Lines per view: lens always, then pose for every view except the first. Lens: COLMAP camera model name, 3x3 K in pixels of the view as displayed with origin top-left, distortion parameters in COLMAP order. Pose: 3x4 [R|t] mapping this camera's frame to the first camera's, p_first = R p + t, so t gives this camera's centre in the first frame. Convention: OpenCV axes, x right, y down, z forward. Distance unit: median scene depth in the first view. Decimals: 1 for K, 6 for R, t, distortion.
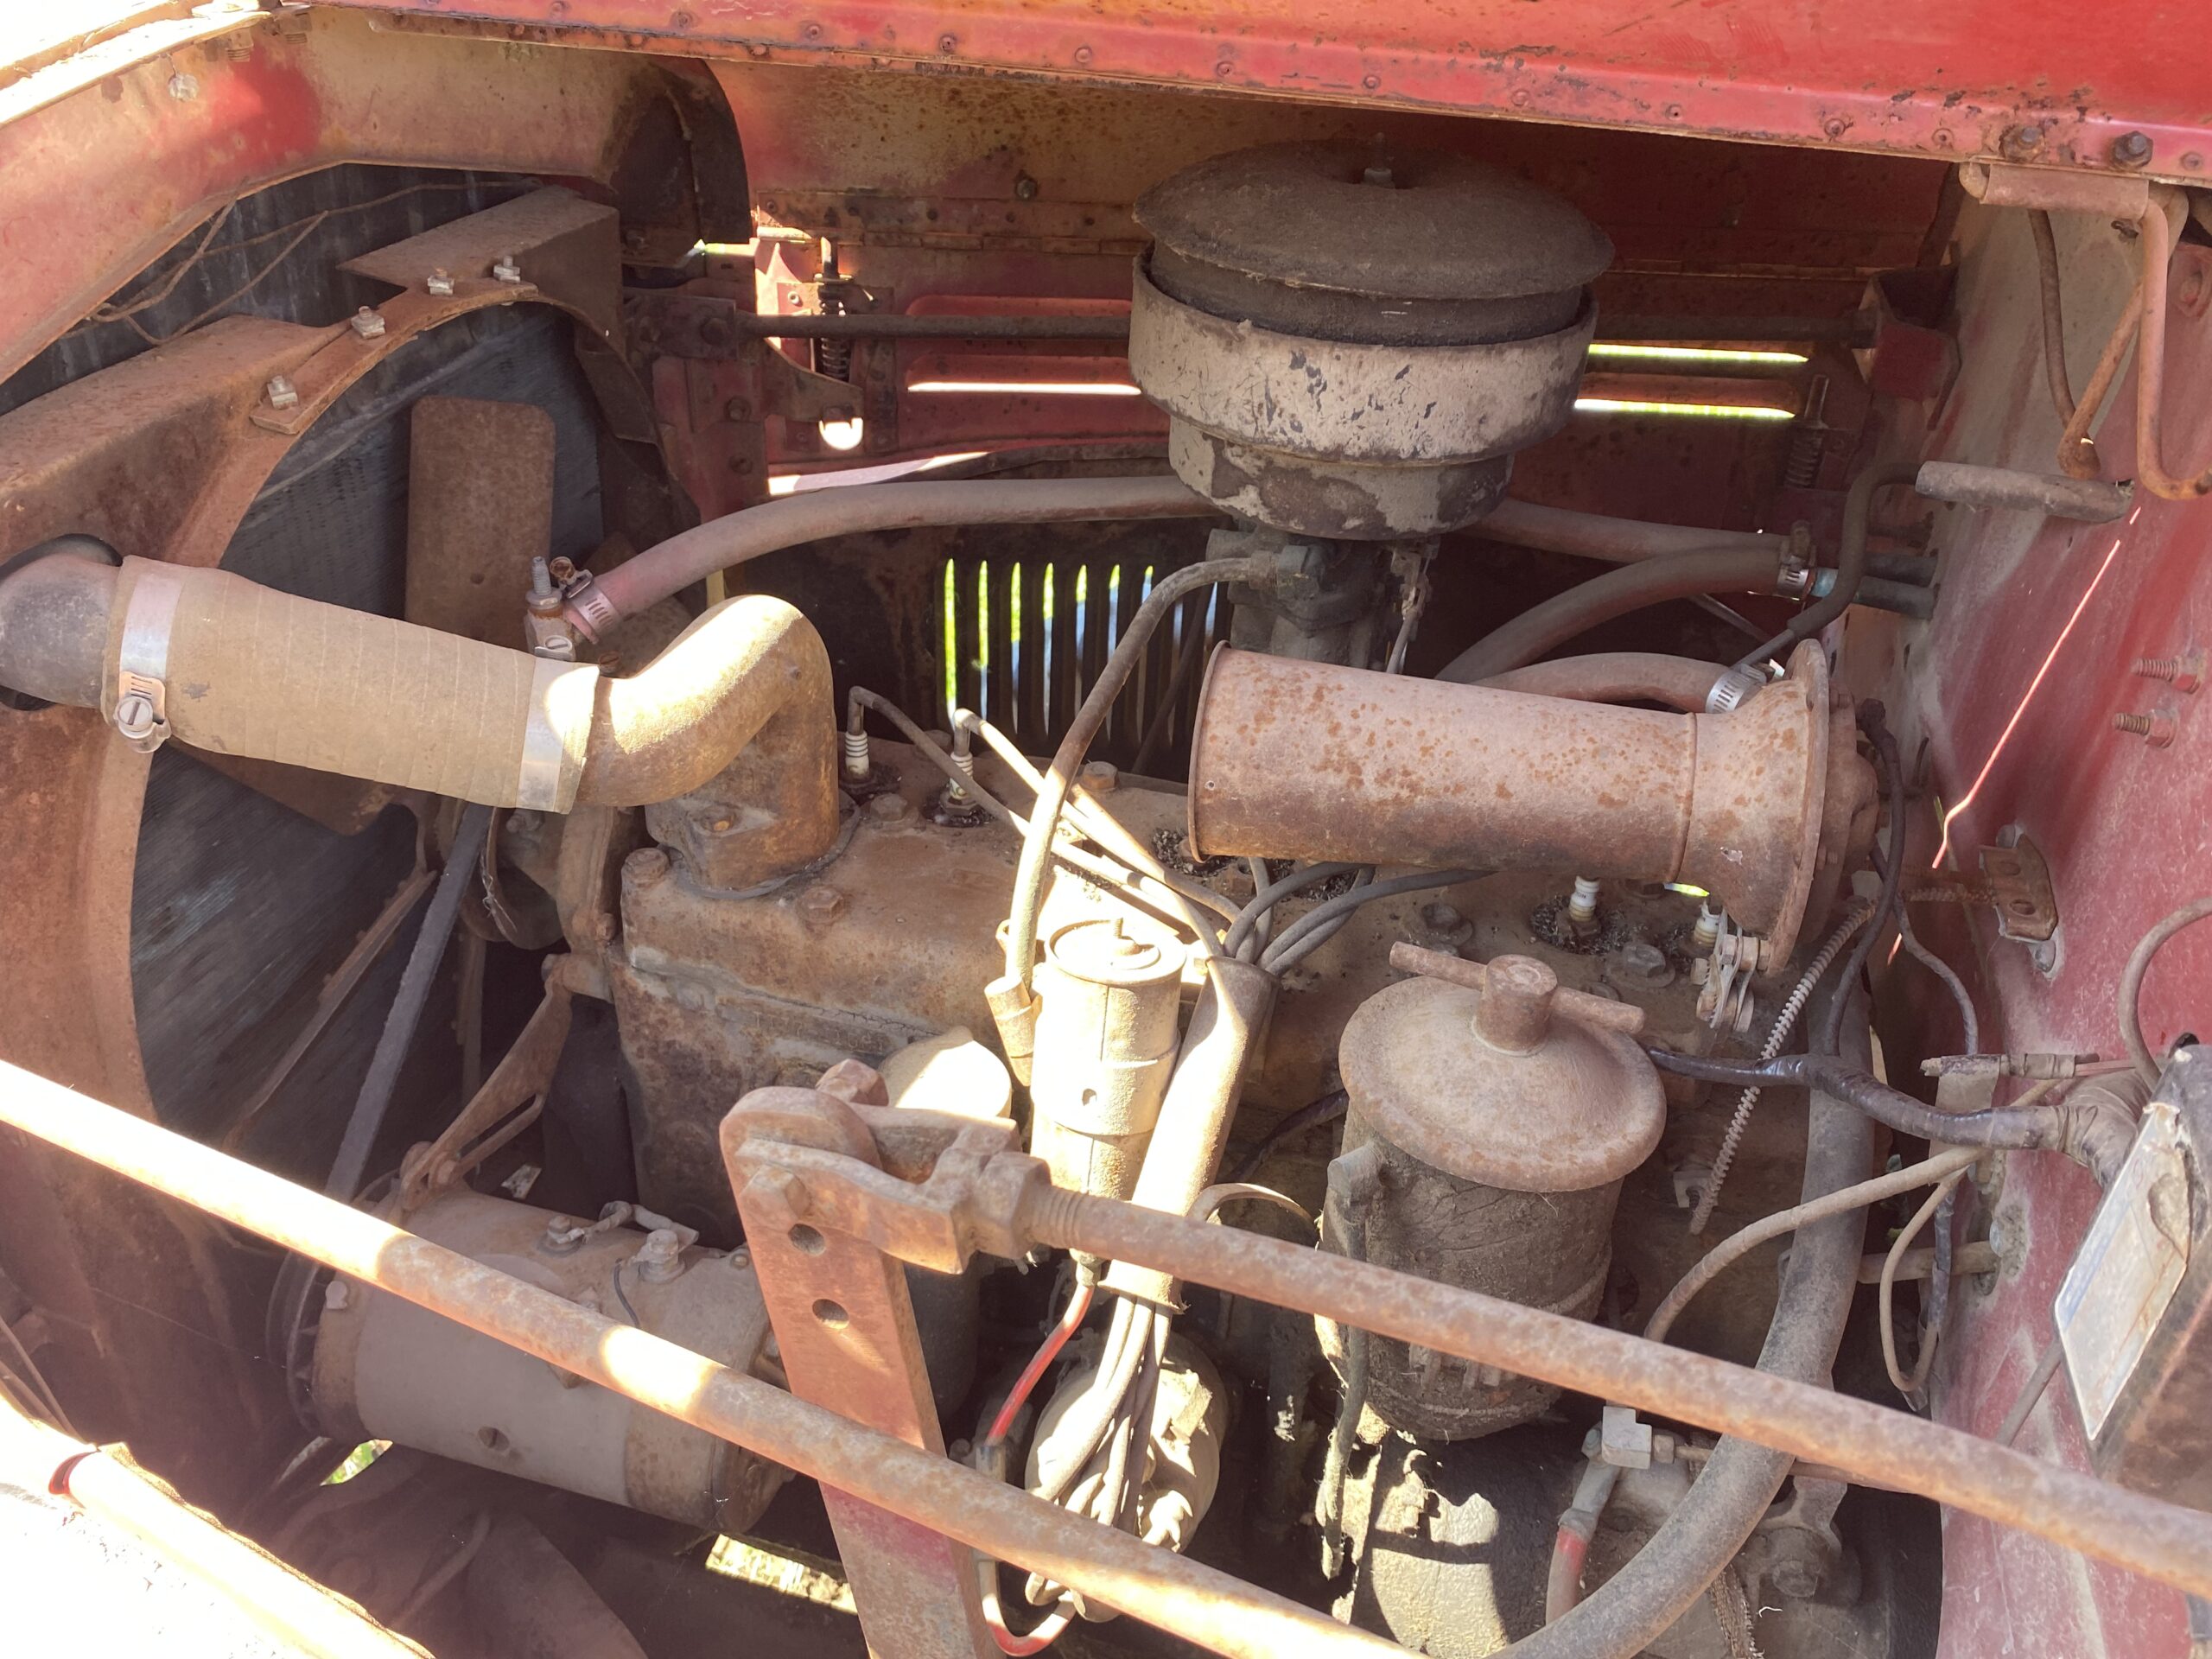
lens RADIAL K [[1811.1, 0, 1105.8], [0, 1811.1, 839.8], [0, 0, 1]] dist [0.014221, 0.008172]
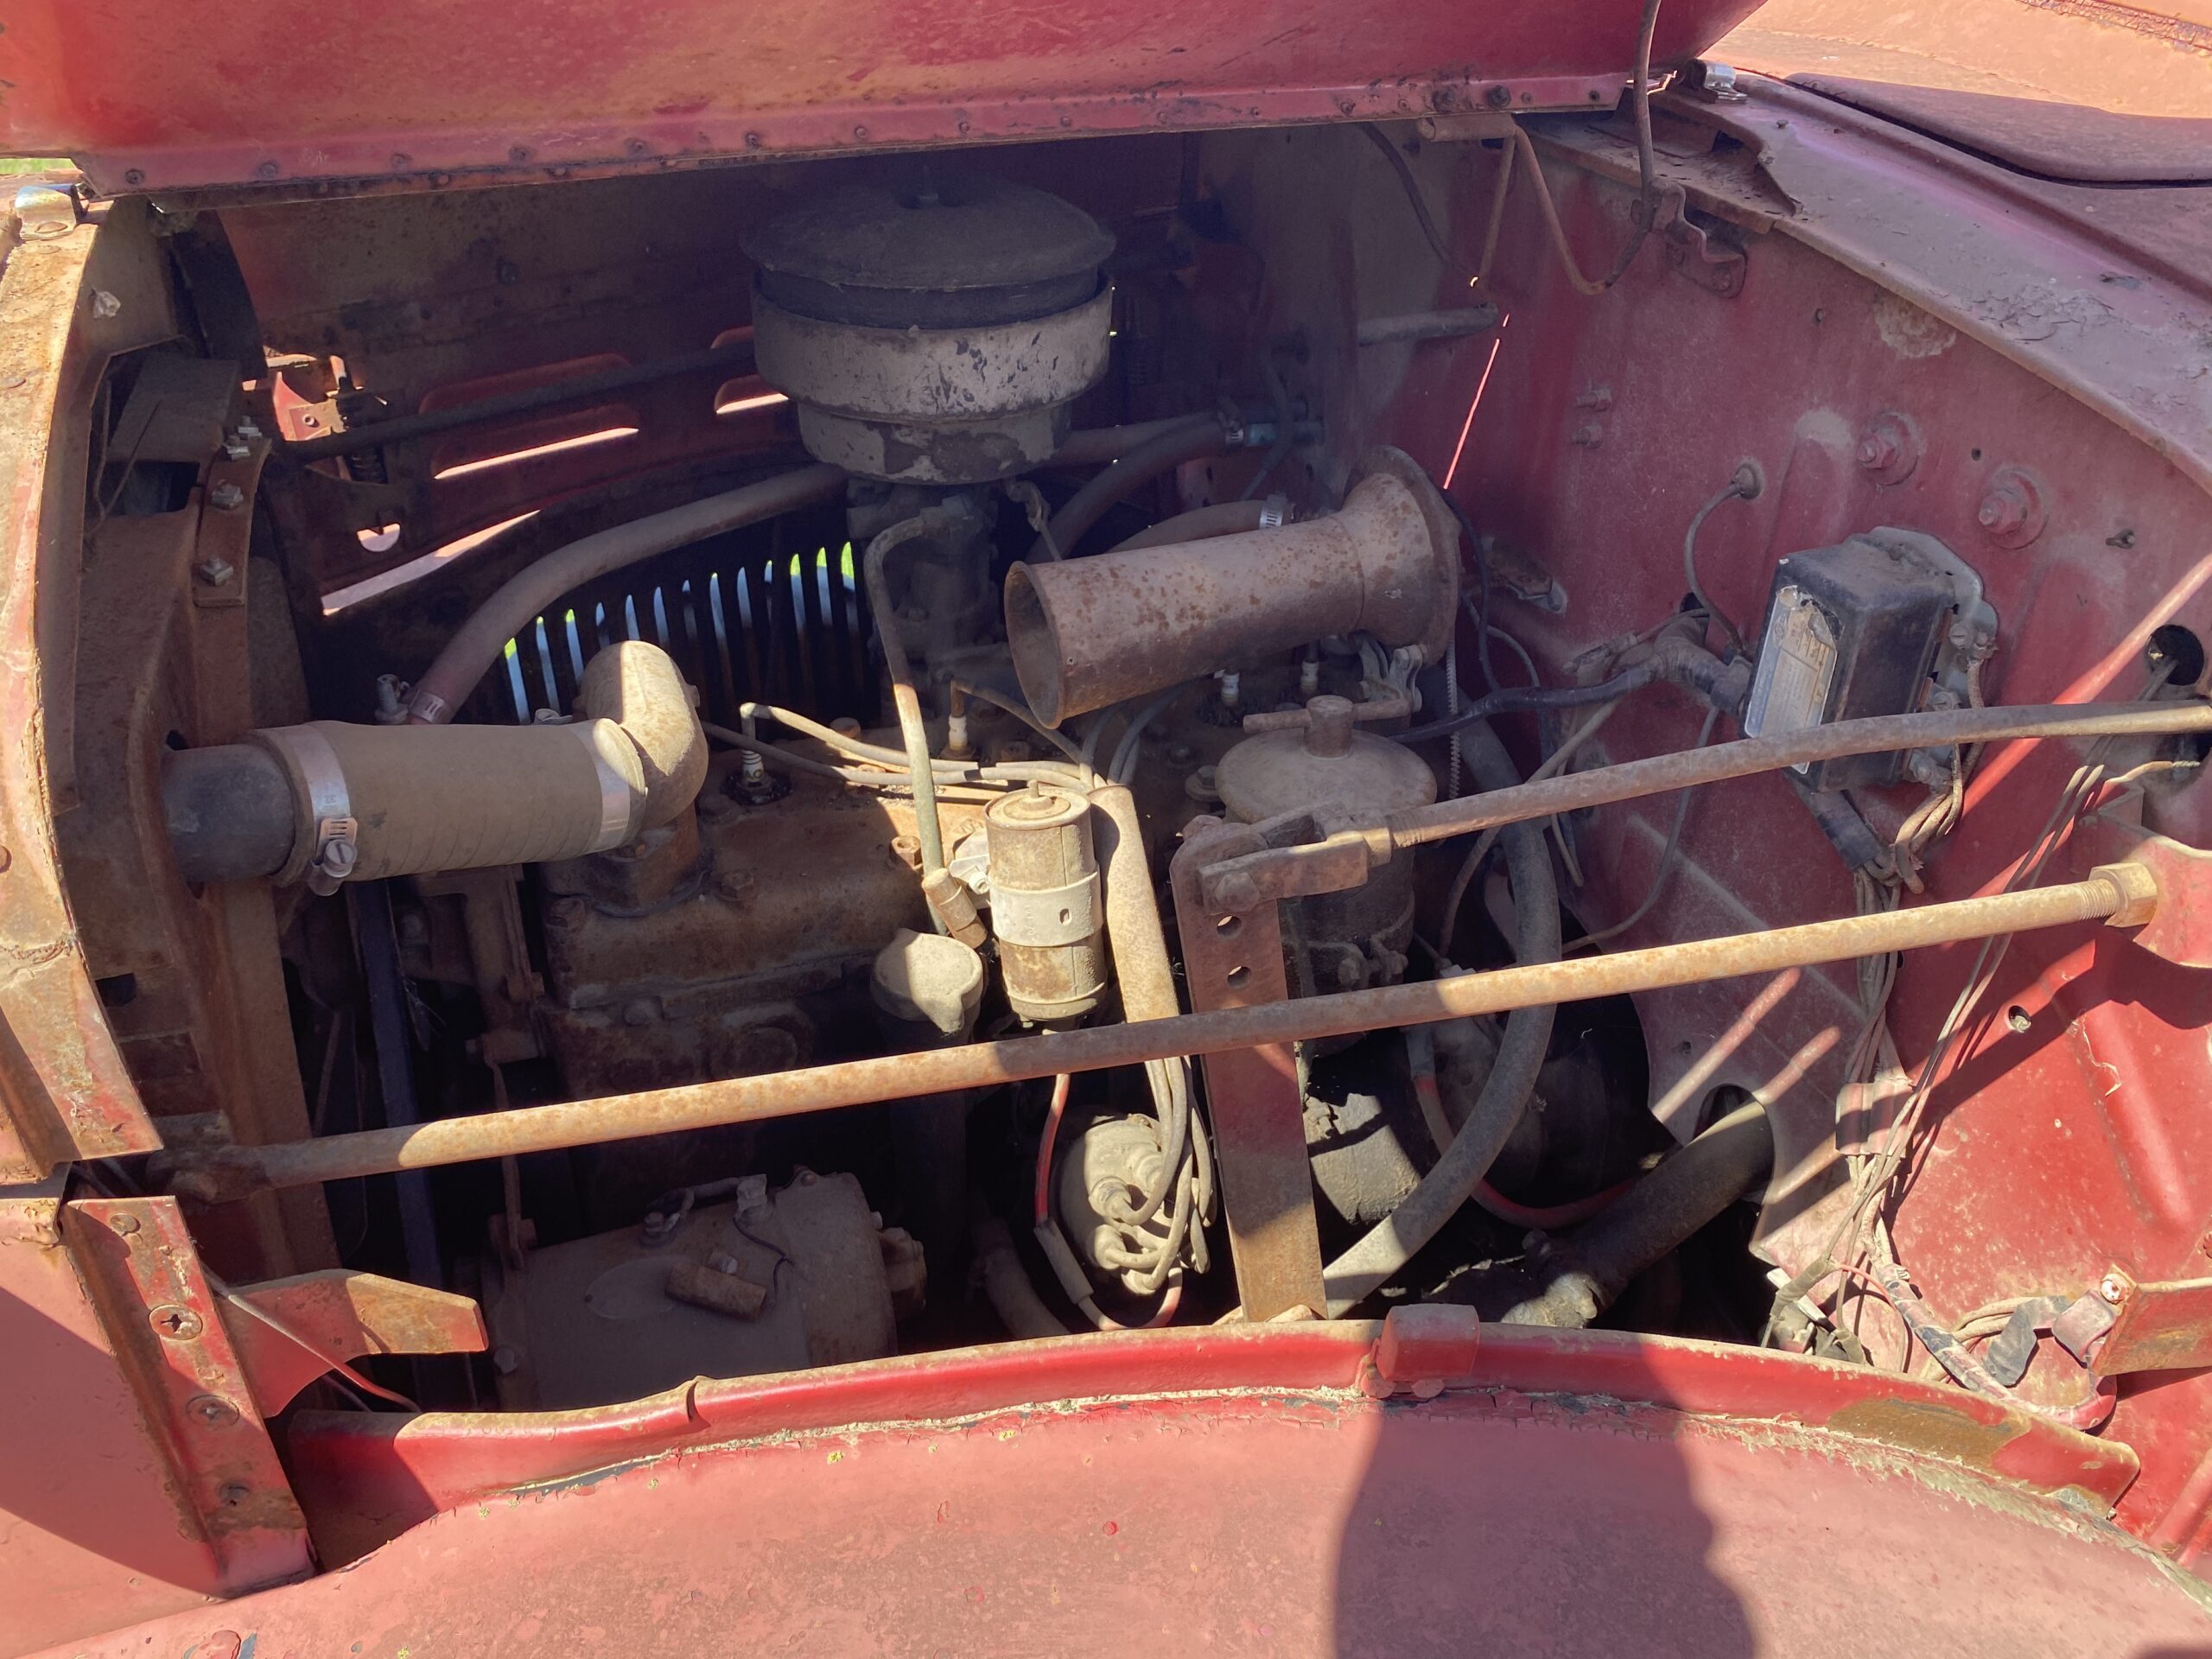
lens RADIAL K [[1694.4, 0, 1096.2], [0, 1694.4, 825.2], [0, 0, 1]] dist [0.046233, -0.051934]
pose [[0.802244, -0.340786, 0.490173, -0.526199], [0.342405, 0.935249, 0.089820, -0.020661], [-0.489043, 0.095780, 0.866985, -0.067717]]
